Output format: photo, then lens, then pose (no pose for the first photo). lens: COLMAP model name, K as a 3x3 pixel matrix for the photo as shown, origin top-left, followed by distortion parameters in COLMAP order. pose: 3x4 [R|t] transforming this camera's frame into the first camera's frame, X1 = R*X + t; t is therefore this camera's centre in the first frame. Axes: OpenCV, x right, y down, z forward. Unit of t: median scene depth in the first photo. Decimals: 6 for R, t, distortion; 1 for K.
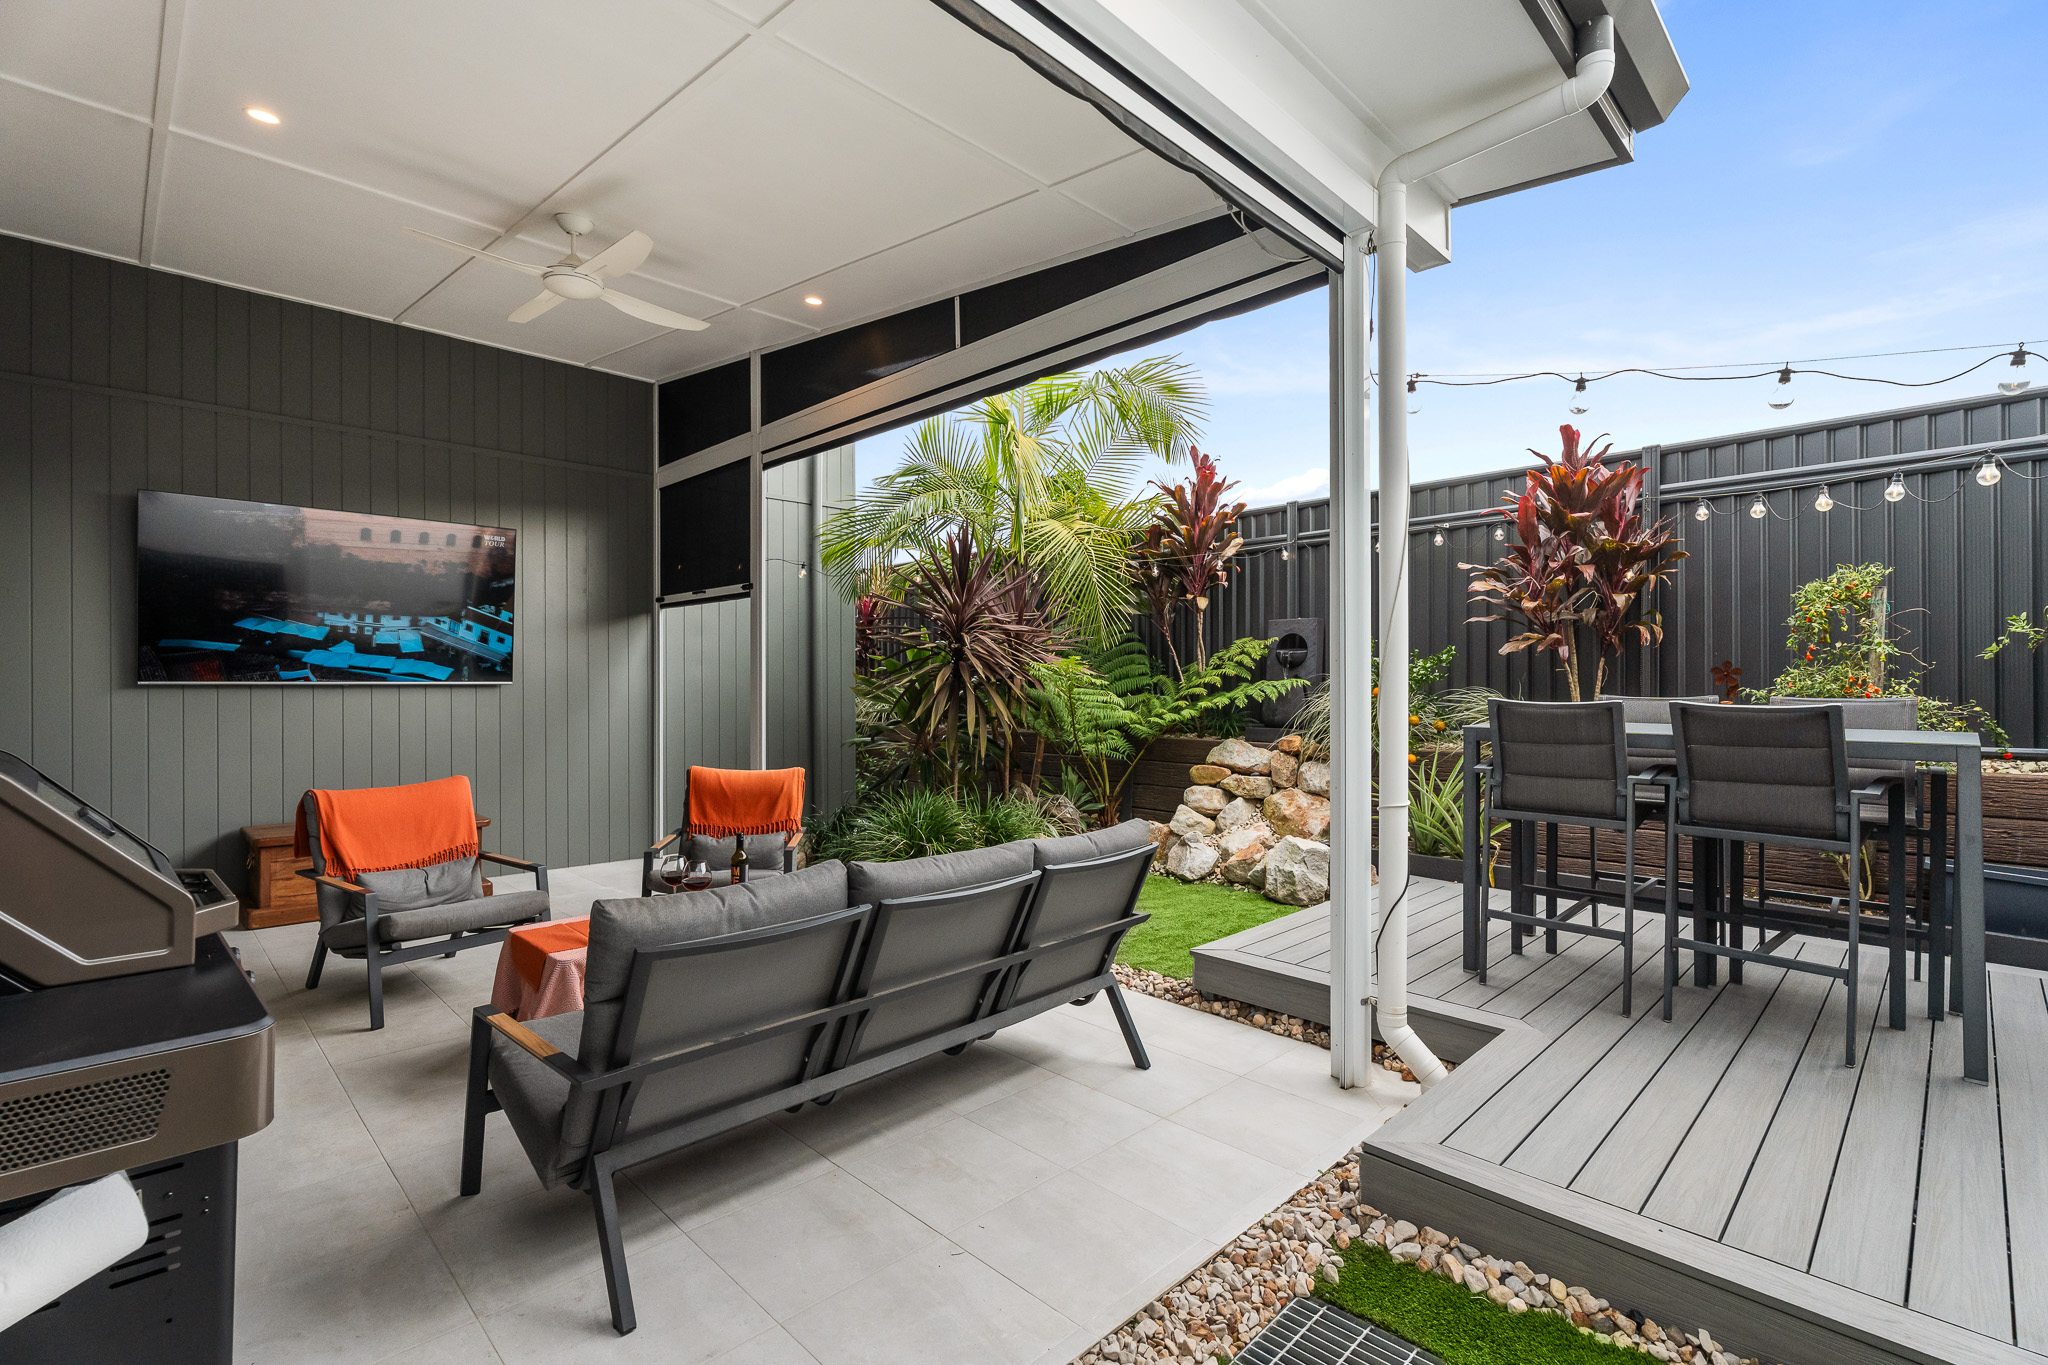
lens RADIAL K [[933.3, 0, 1032.0], [0, 933.3, 683.0], [0, 0, 1]] dist [-0.008938, 0.003633]
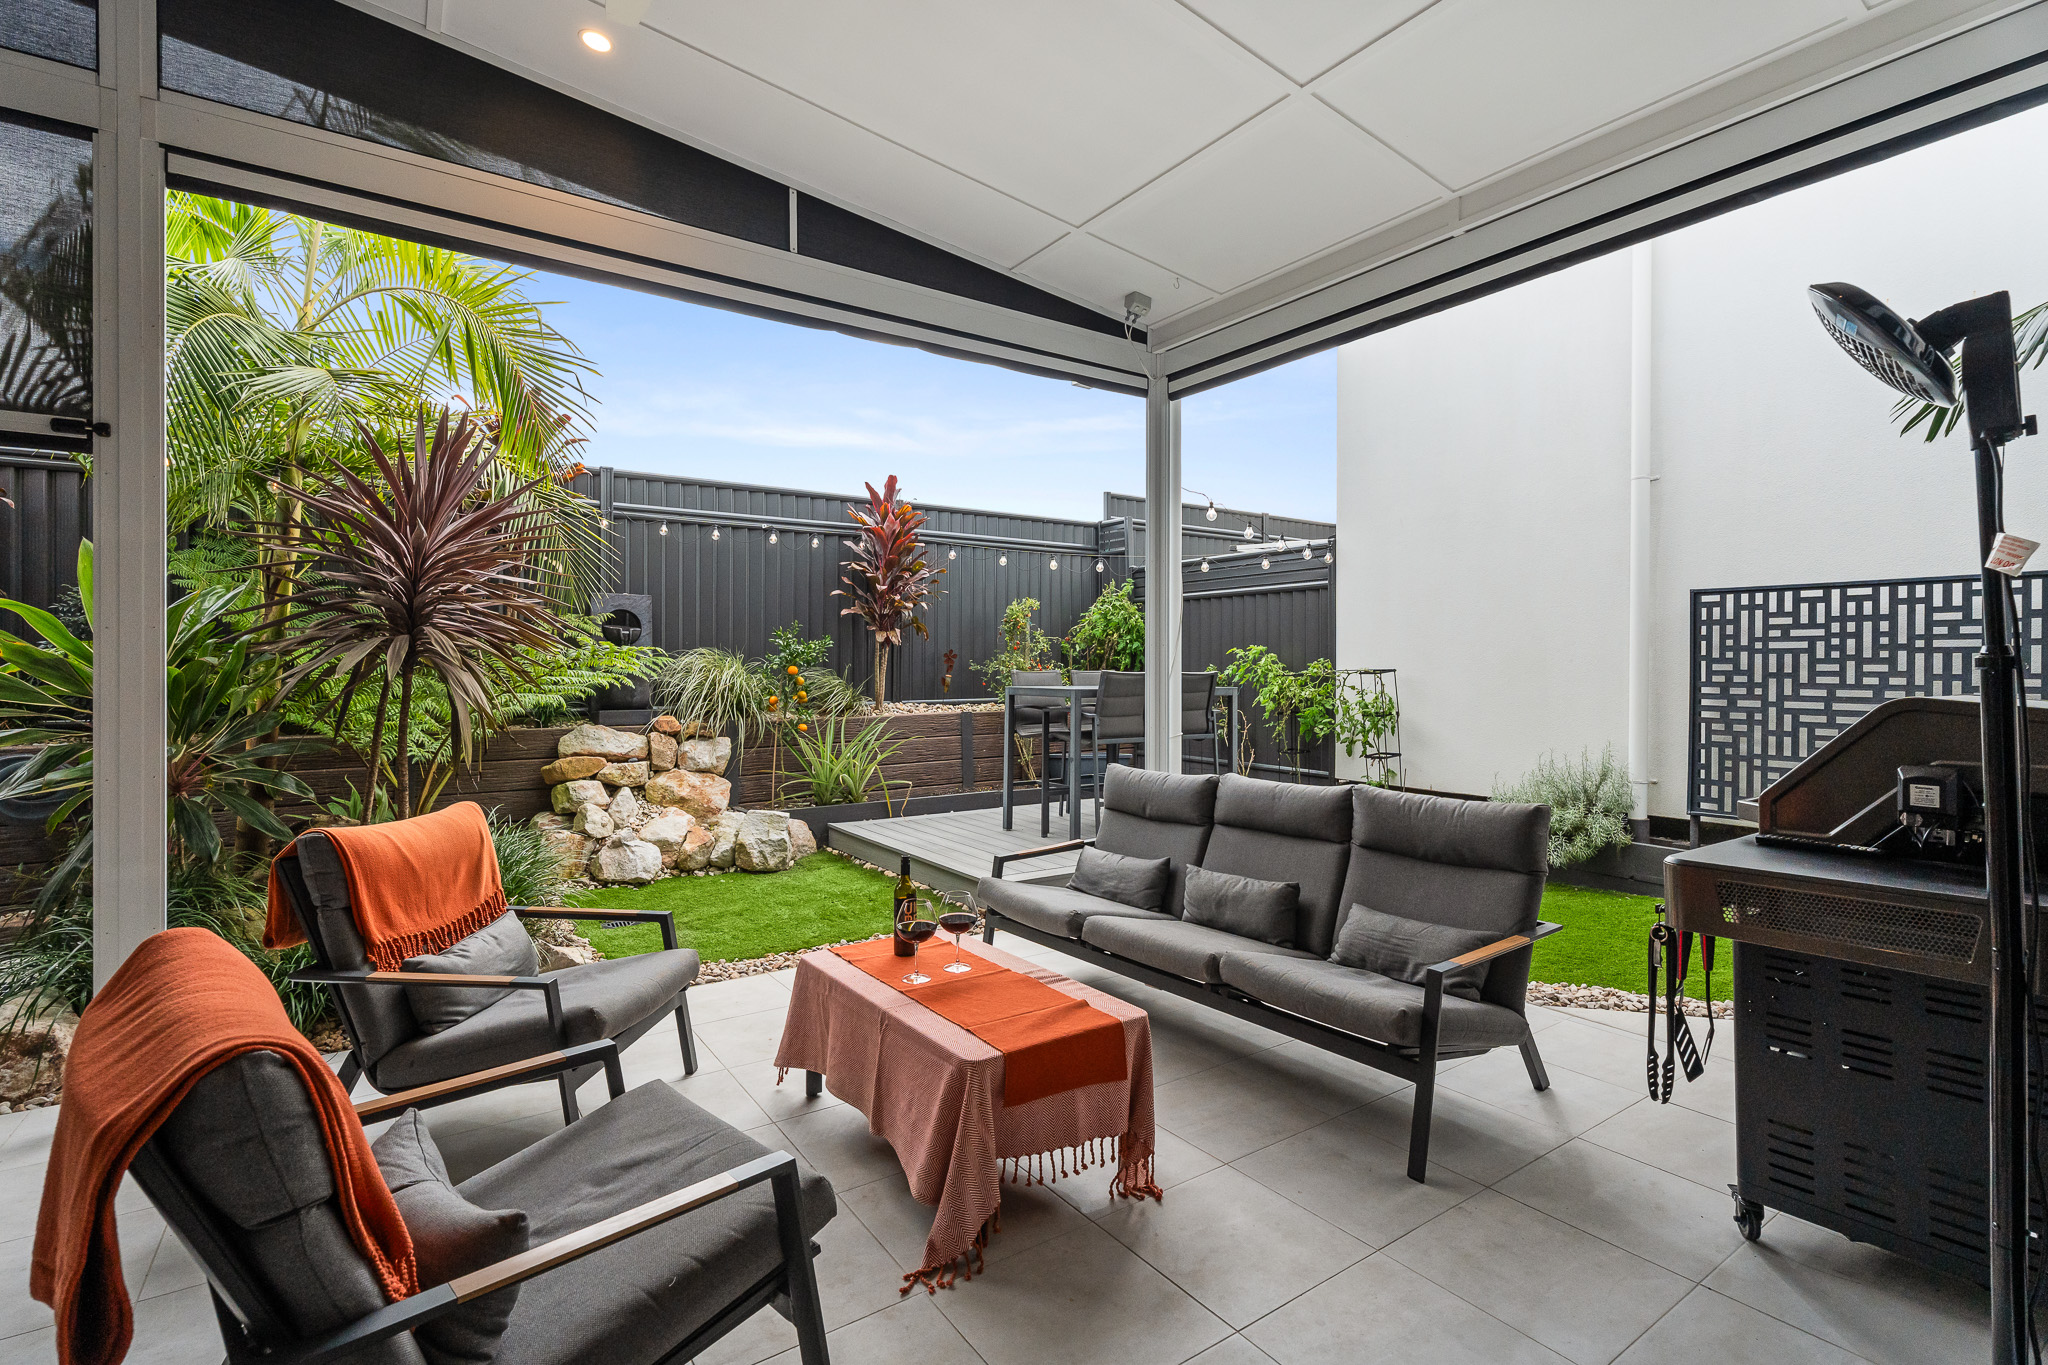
lens RADIAL K [[933.3, 0, 1000.6], [0, 933.3, 661.9], [0, 0, 1]] dist [-0.008938, 0.003633]
pose [[0.185122, 0.007571, 0.982686, -0.620794], [0.001989, 0.999965, -0.008079, 0.008732], [-0.982713, 0.003450, 0.185101, 0.482675]]
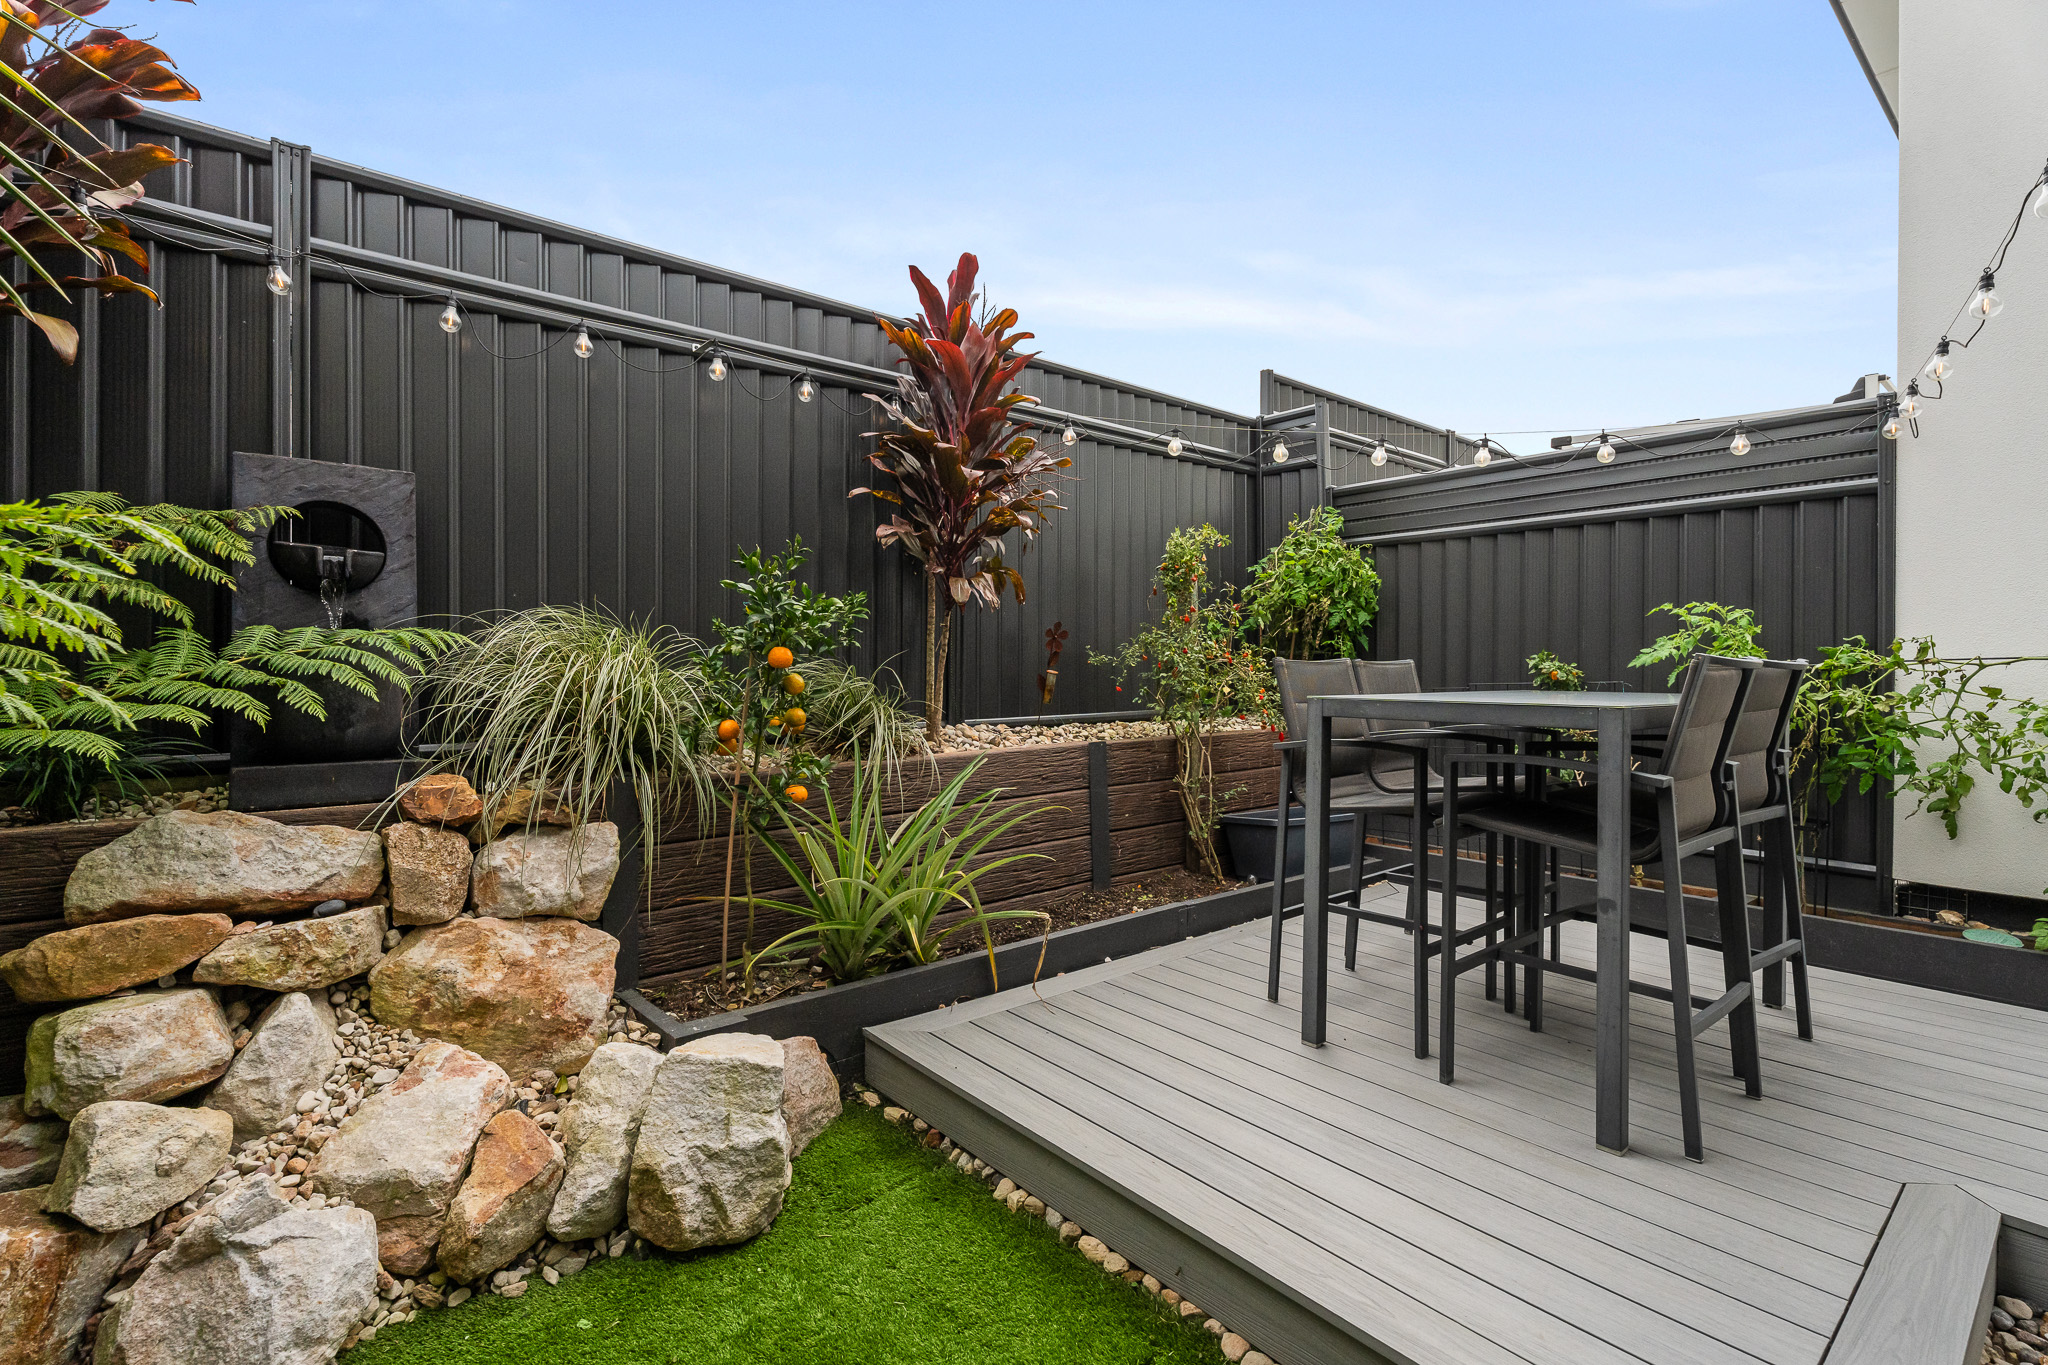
lens RADIAL K [[933.3, 0, 1012.9], [0, 933.3, 668.5], [0, 0, 1]] dist [-0.008938, 0.003633]
pose [[0.088727, 0.000439, 0.996056, -0.068127], [0.002807, 0.999996, -0.000691, 0.014647], [-0.996052, 0.002857, 0.088725, 0.751100]]
